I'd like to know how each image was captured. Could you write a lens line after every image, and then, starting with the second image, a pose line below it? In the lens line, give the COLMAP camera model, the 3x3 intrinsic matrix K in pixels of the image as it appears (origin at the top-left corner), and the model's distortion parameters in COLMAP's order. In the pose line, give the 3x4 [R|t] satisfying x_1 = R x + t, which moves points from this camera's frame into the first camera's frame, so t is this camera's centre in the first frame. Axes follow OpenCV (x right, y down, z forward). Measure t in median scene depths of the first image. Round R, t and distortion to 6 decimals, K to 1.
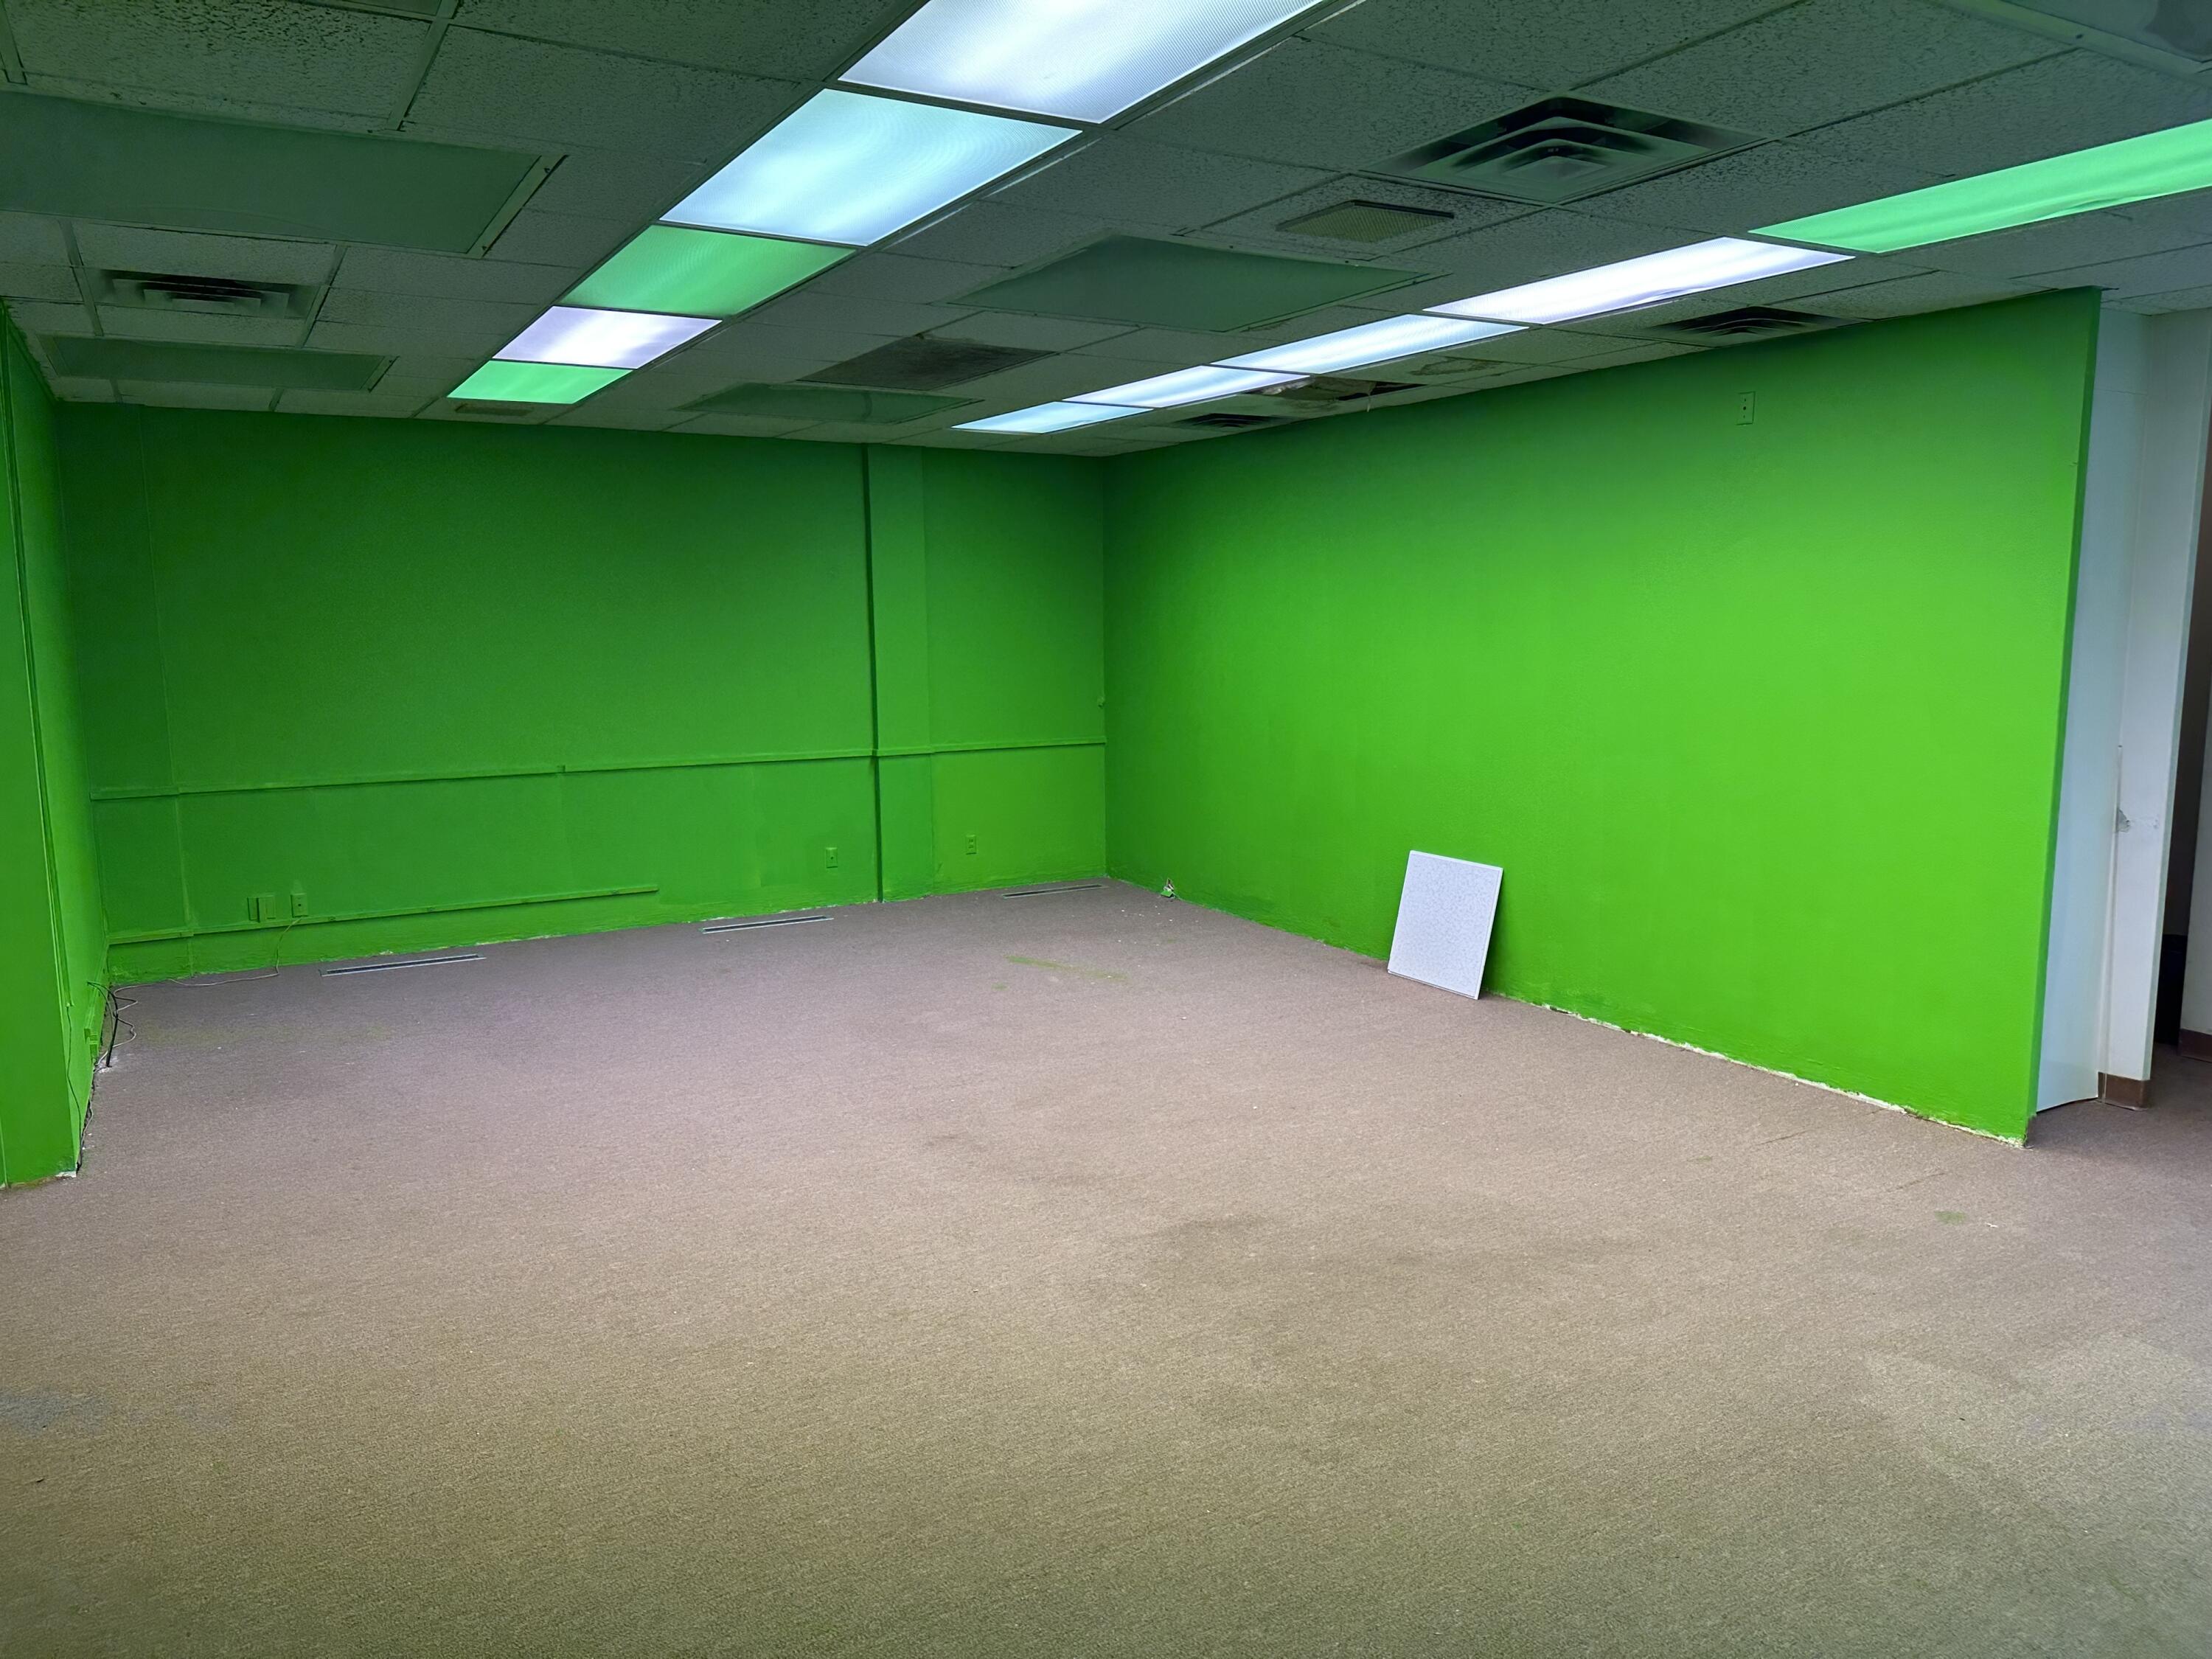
lens RADIAL K [[1546.0, 0, 1109.3], [0, 1546.0, 825.9], [0, 0, 1]] dist [0.084226, -0.111238]
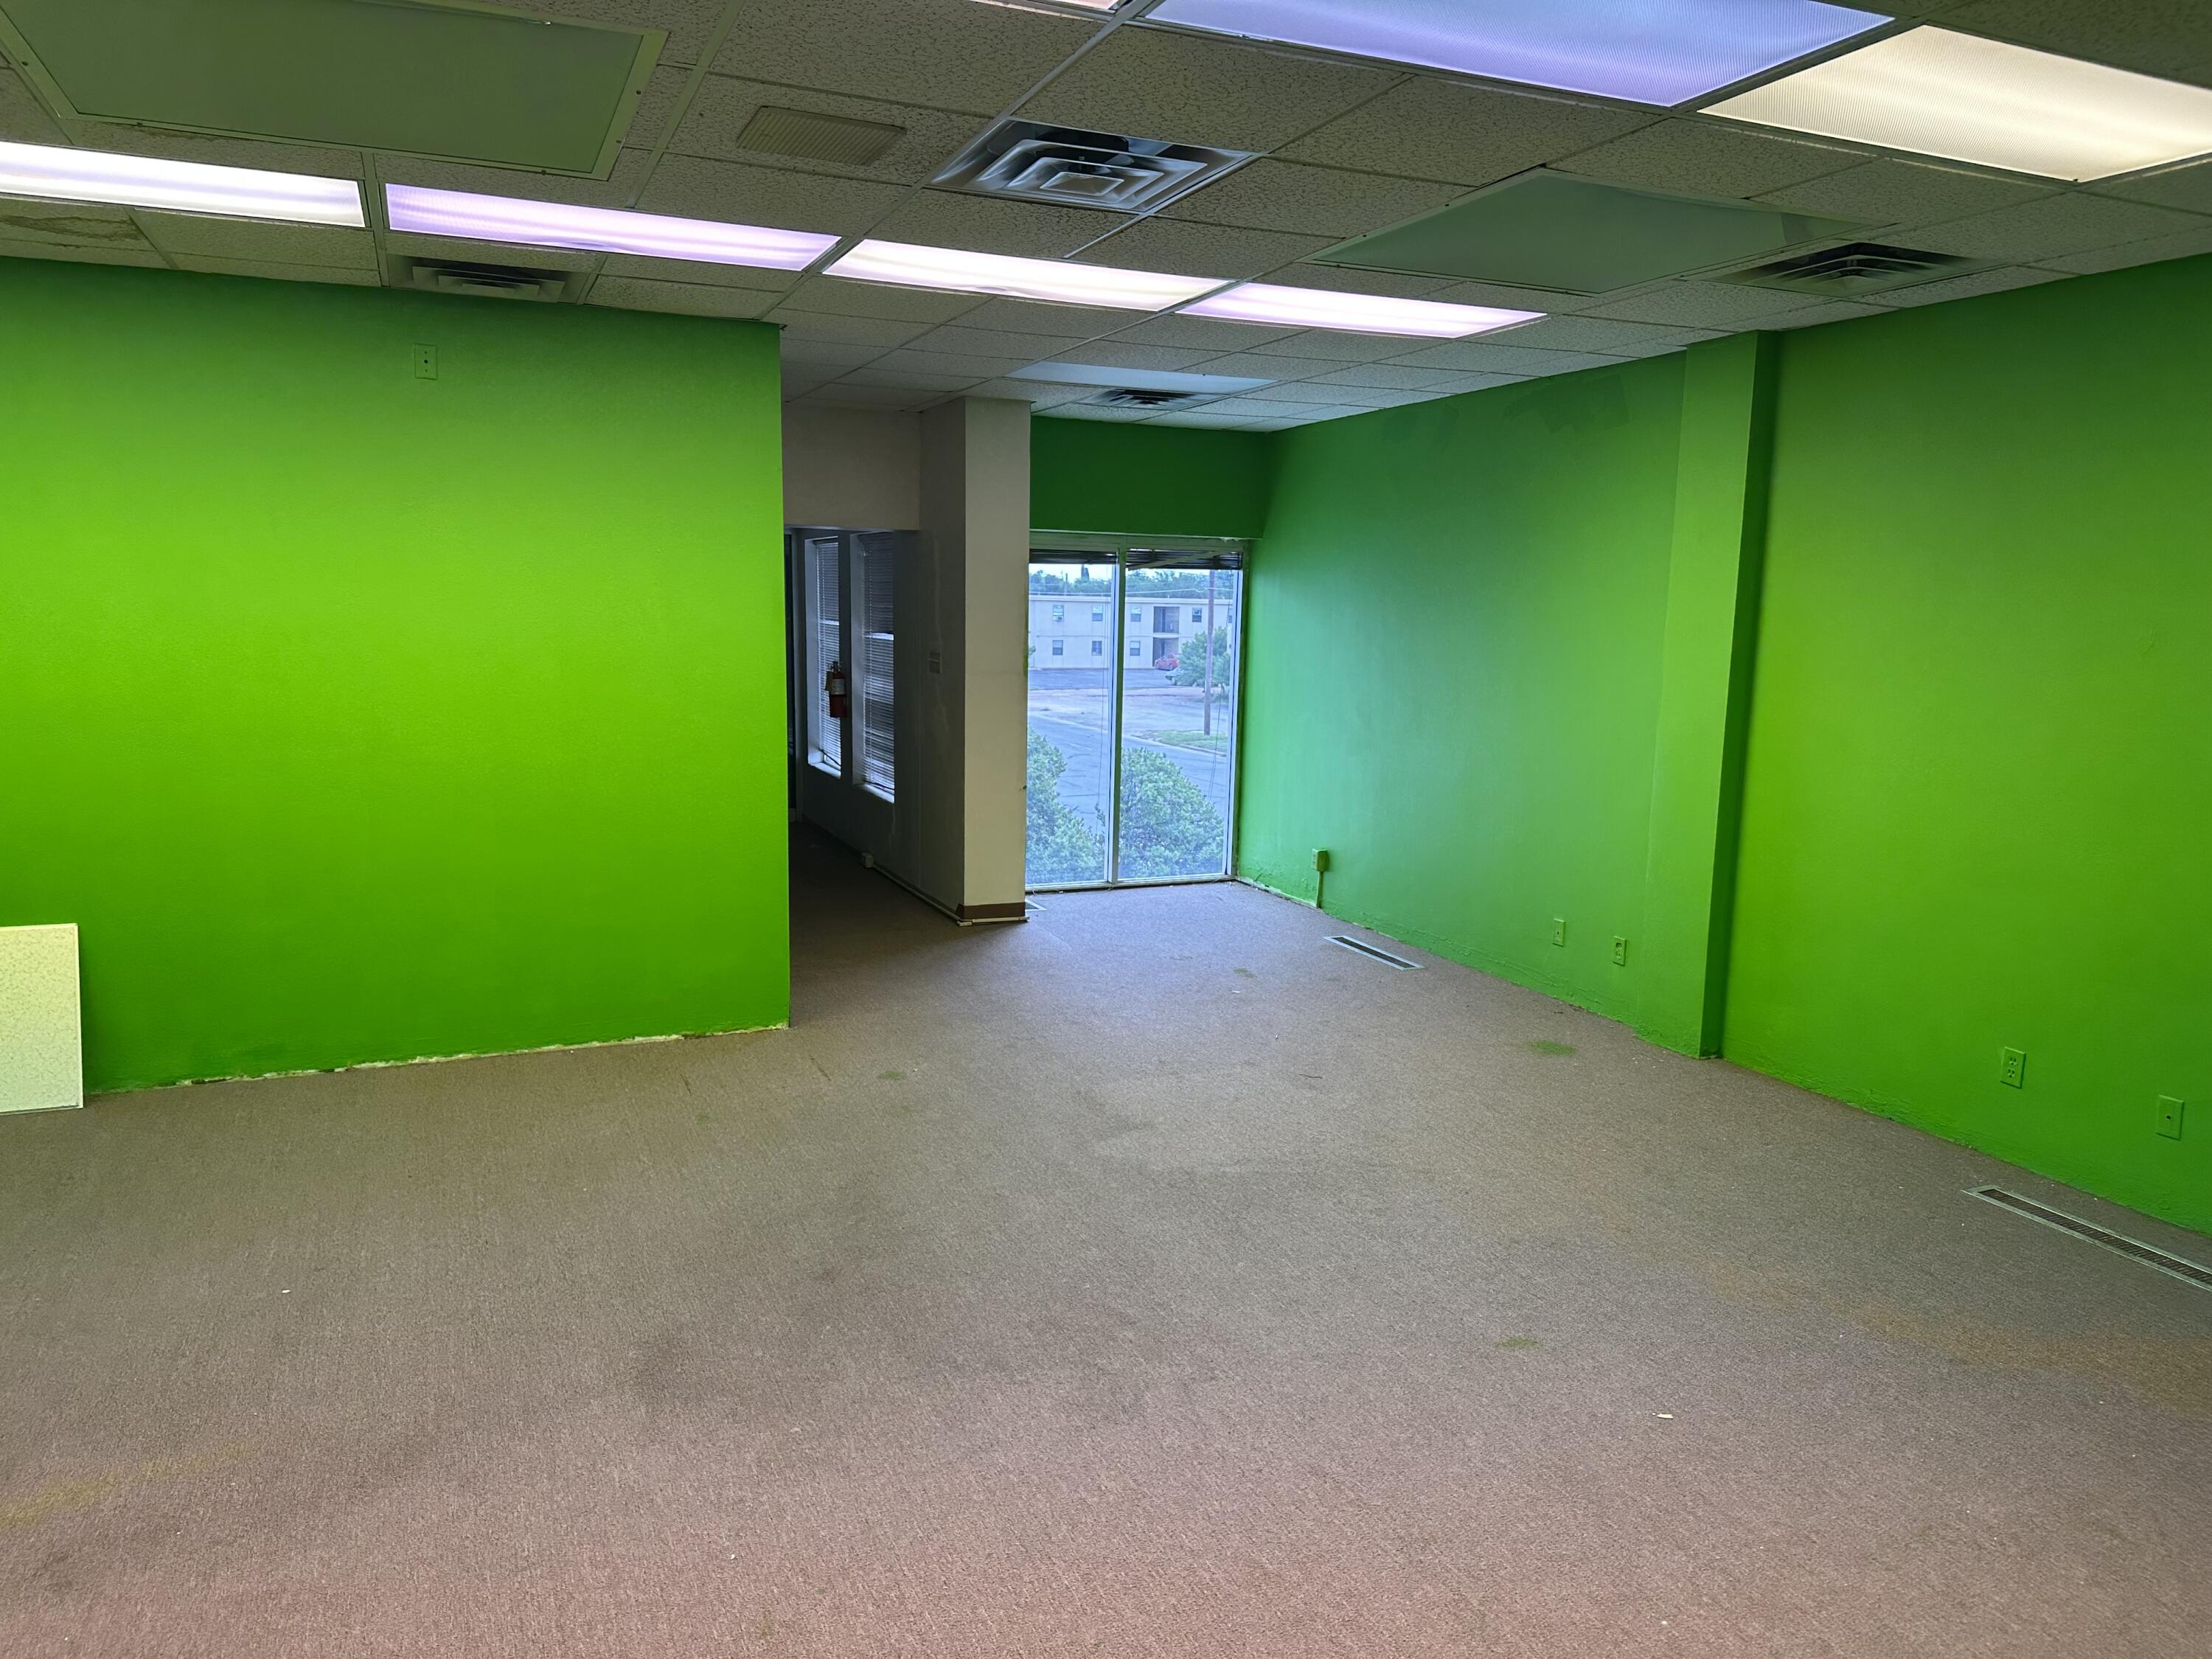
lens RADIAL K [[1522.0, 0, 1119.3], [0, 1522.0, 835.4], [0, 0, 1]] dist [0.132174, -0.182102]
pose [[0.118950, -0.137487, 0.983335, -0.514936], [0.120398, 0.985056, 0.123163, -0.057122], [-0.985574, 0.103742, 0.133725, 0.530057]]
